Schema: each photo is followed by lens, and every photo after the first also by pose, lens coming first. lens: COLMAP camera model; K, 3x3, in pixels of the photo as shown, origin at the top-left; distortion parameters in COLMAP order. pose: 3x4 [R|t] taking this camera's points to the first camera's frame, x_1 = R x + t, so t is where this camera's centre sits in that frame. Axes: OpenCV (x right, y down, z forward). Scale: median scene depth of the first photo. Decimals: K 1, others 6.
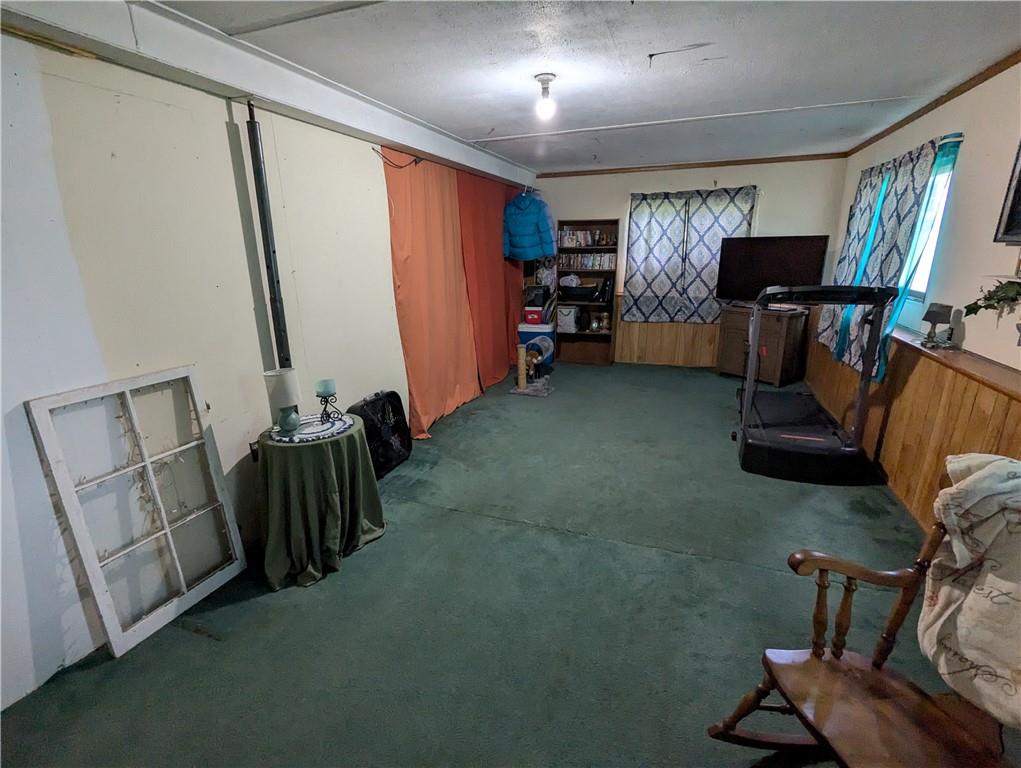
lens RADIAL K [[483.1, 0, 510.7], [0, 483.1, 388.0], [0, 0, 1]] dist [-0.001790, 0.001288]
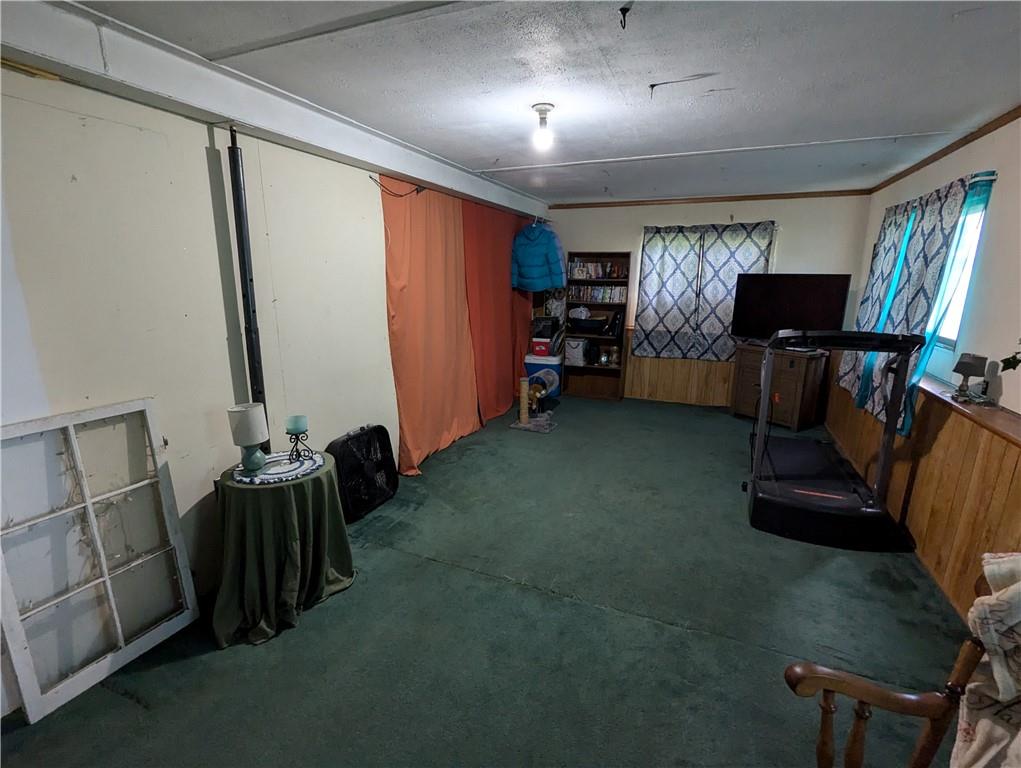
lens RADIAL K [[483.1, 0, 510.9], [0, 483.1, 388.3], [0, 0, 1]] dist [-0.001790, 0.001288]
pose [[0.998690, 0.033751, -0.038457, 0.064821], [-0.035701, 0.998050, -0.051202, -0.036529], [0.036654, 0.052508, 0.997948, 0.072312]]
